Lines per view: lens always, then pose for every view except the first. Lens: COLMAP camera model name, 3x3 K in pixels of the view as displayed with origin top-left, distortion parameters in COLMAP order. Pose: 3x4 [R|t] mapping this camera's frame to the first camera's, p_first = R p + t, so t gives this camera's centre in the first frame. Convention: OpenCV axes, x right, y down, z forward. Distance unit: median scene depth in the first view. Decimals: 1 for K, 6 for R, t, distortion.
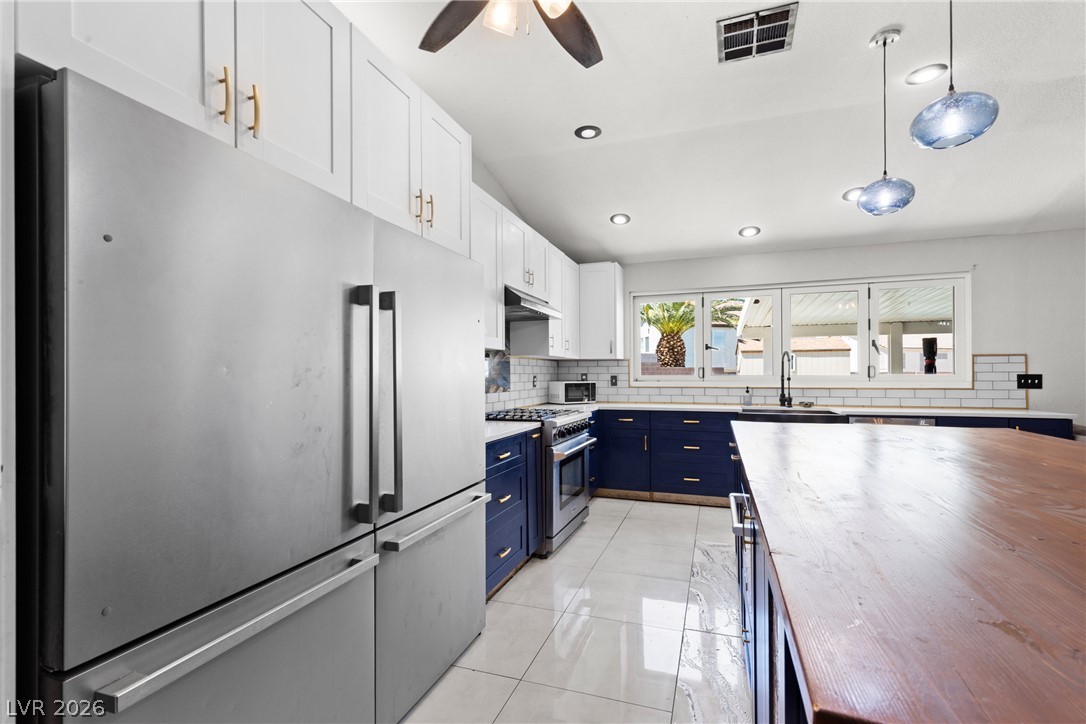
lens RADIAL K [[486.3, 0, 548.8], [0, 486.3, 371.0], [0, 0, 1]] dist [0.004884, -0.000257]
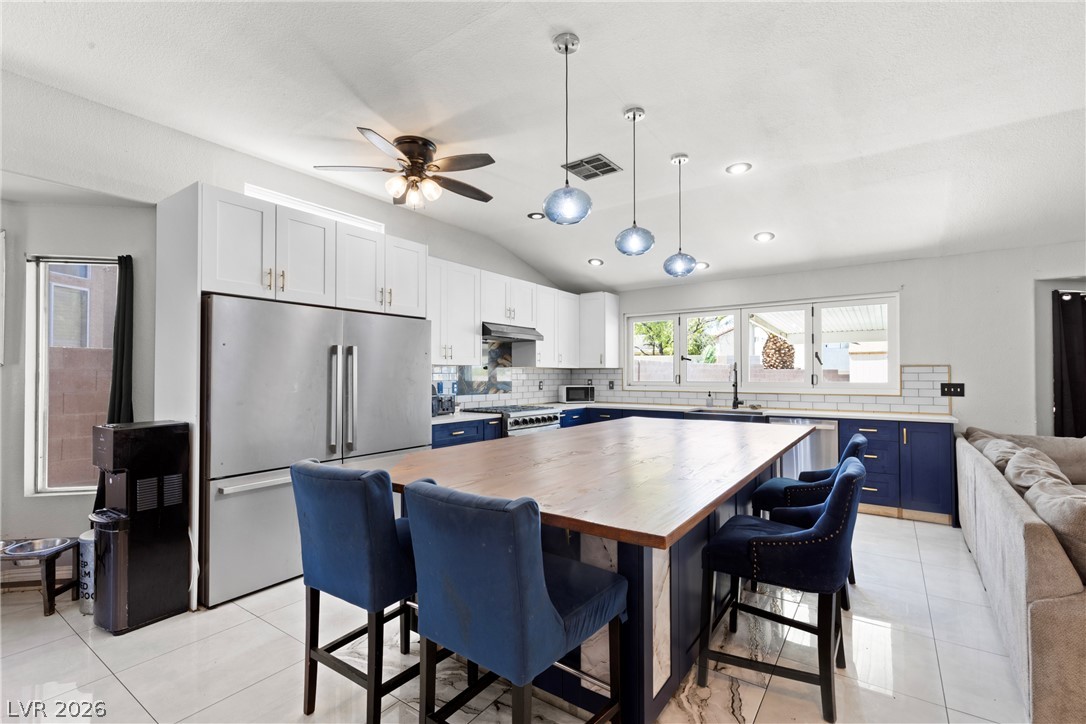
lens RADIAL K [[486.3, 0, 550.4], [0, 486.3, 367.6], [0, 0, 1]] dist [0.004884, -0.000257]
pose [[0.962898, -0.001781, -0.269859, 0.382044], [-0.000359, 0.999969, -0.007883, -0.018379], [0.269865, 0.007688, 0.962868, -0.284199]]
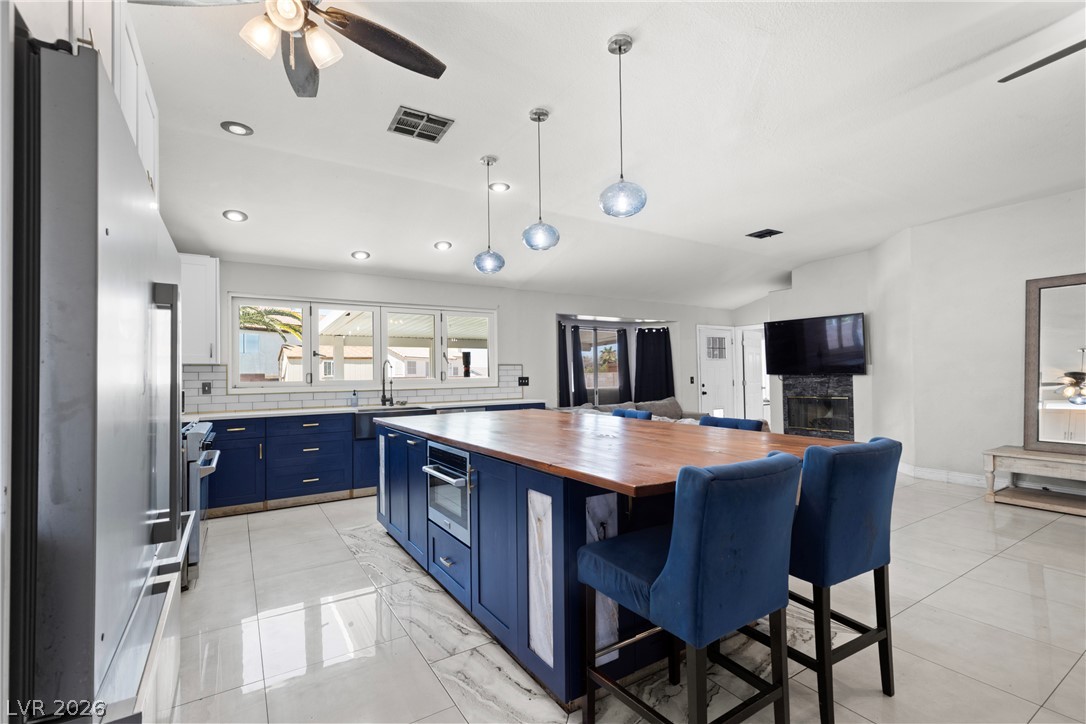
lens RADIAL K [[486.3, 0, 543.1], [0, 486.3, 364.8], [0, 0, 1]] dist [0.004884, -0.000257]
pose [[0.621618, 0.011487, 0.783236, -0.219199], [0.008259, 0.999741, -0.021216, 0.001151], [-0.783277, 0.019657, 0.621362, -0.046324]]
